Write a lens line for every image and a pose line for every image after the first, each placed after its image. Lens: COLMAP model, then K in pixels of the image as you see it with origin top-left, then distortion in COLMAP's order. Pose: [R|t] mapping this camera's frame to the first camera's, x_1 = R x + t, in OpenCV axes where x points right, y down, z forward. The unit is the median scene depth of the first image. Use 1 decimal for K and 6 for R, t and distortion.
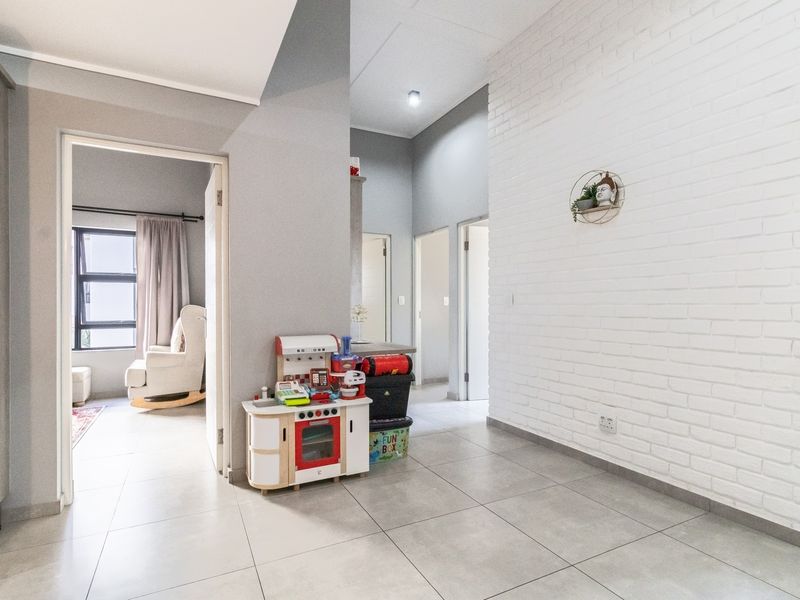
lens RADIAL K [[417.9, 0, 397.6], [0, 417.9, 304.2], [0, 0, 1]] dist [-0.011009, 0.002112]
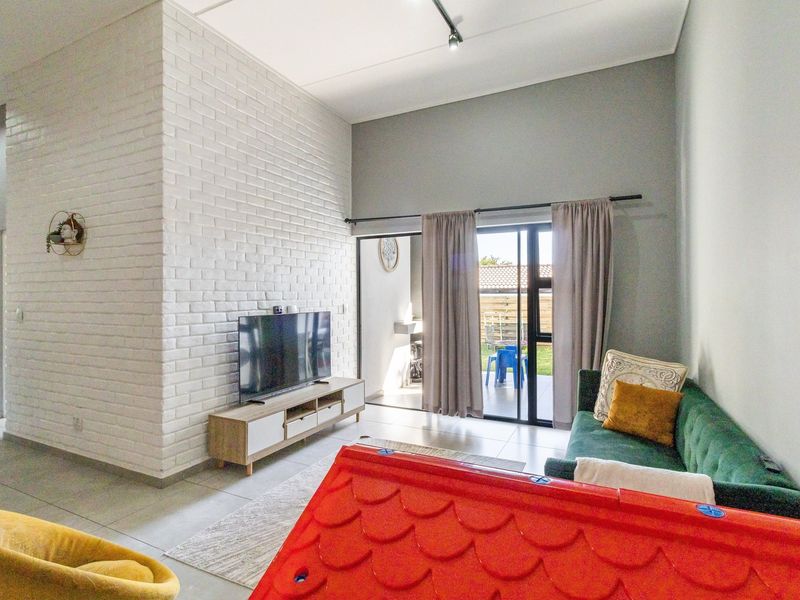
lens RADIAL K [[417.9, 0, 415.3], [0, 417.9, 293.2], [0, 0, 1]] dist [-0.011009, 0.002112]
pose [[0.789992, -0.001233, 0.613116, 0.559864], [0.002160, 0.999997, -0.000772, -0.087716], [-0.613113, 0.001934, 0.789993, -0.565807]]
